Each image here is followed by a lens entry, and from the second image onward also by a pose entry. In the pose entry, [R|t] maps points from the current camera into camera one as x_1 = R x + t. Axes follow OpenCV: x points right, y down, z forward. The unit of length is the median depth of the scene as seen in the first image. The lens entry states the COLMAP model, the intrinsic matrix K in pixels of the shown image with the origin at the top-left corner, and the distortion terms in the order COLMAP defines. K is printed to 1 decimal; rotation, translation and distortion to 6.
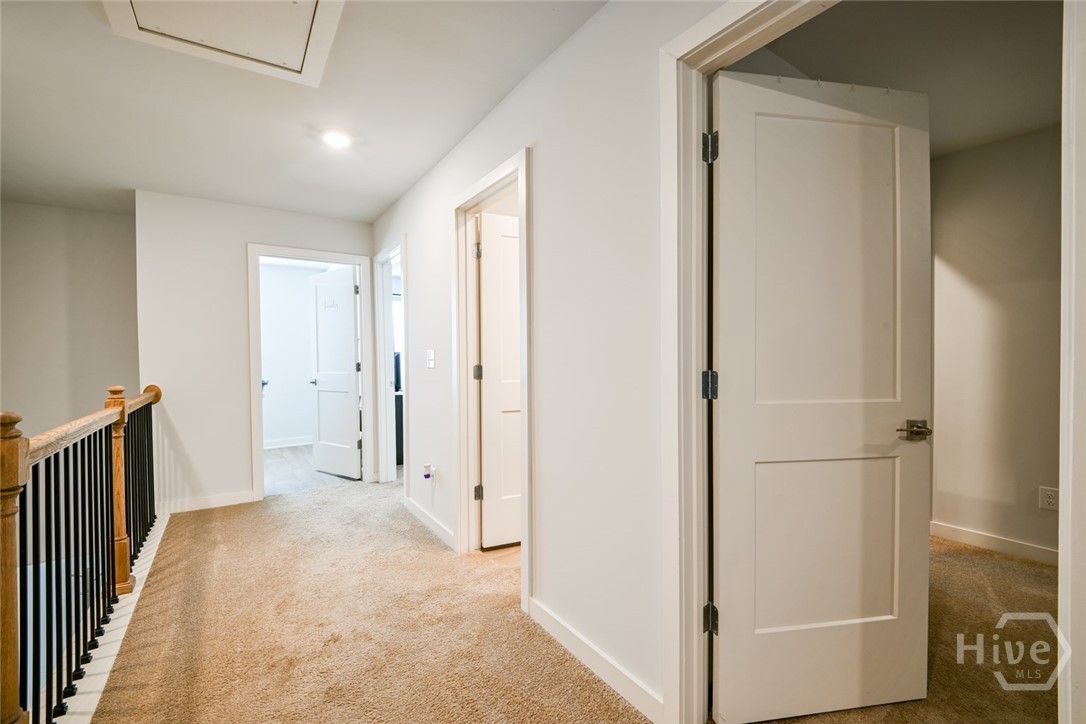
lens RADIAL K [[447.5, 0, 543.9], [0, 447.5, 359.7], [0, 0, 1]] dist [-0.014785, -0.000440]
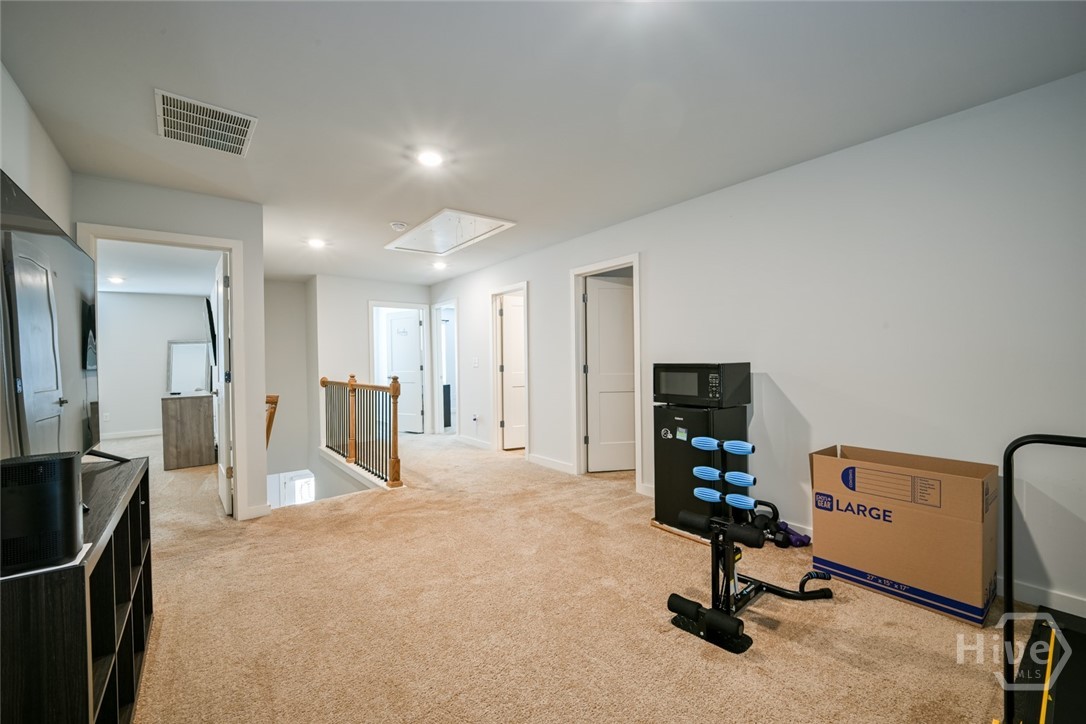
lens RADIAL K [[447.5, 0, 543.9], [0, 447.5, 359.7], [0, 0, 1]] dist [-0.014785, -0.000440]
pose [[0.998266, -0.003259, 0.058776, -0.069919], [0.004065, 0.999899, -0.013591, 0.015290], [-0.058726, 0.013807, 0.998179, -1.183598]]
